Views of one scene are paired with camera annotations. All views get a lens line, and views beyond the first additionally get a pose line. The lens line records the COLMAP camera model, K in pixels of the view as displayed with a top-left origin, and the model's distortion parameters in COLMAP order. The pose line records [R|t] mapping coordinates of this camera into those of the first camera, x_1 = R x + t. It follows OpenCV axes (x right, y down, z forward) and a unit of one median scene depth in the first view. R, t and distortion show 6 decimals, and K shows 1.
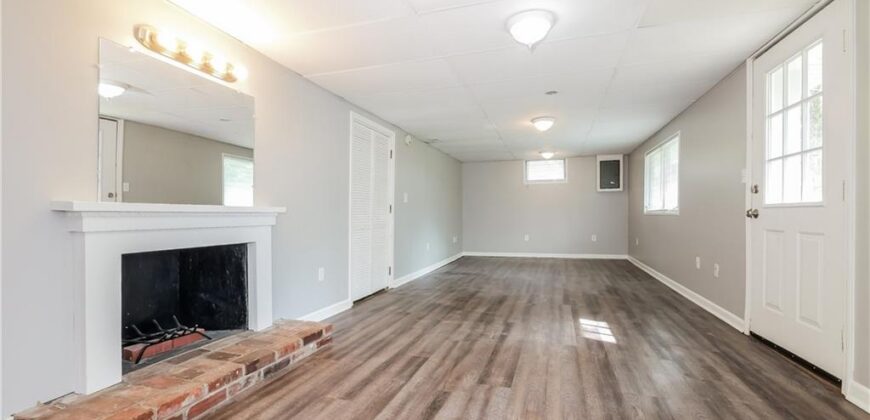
lens RADIAL K [[377.0, 0, 440.8], [0, 377.0, 222.1], [0, 0, 1]] dist [0.001128, 0.000142]
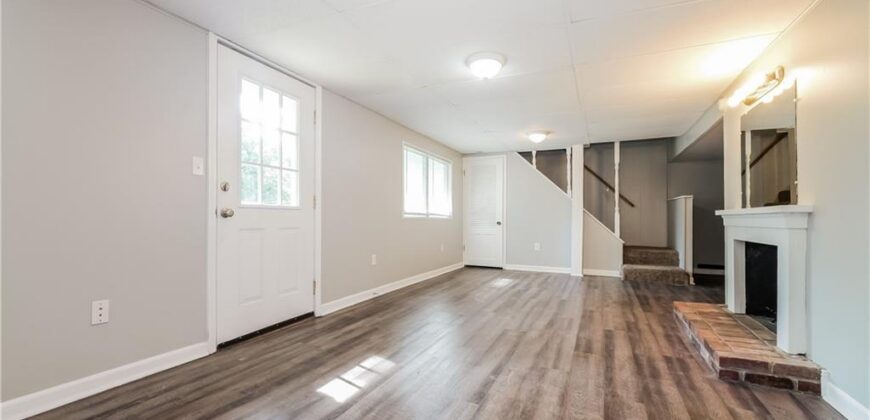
lens RADIAL K [[377.0, 0, 440.8], [0, 377.0, 222.1], [0, 0, 1]] dist [0.001128, 0.000142]
pose [[-0.994444, -0.004707, 0.105162, 0.223978], [-0.001690, 0.999585, 0.028762, -0.030687], [-0.105254, 0.028424, -0.994039, 2.000238]]
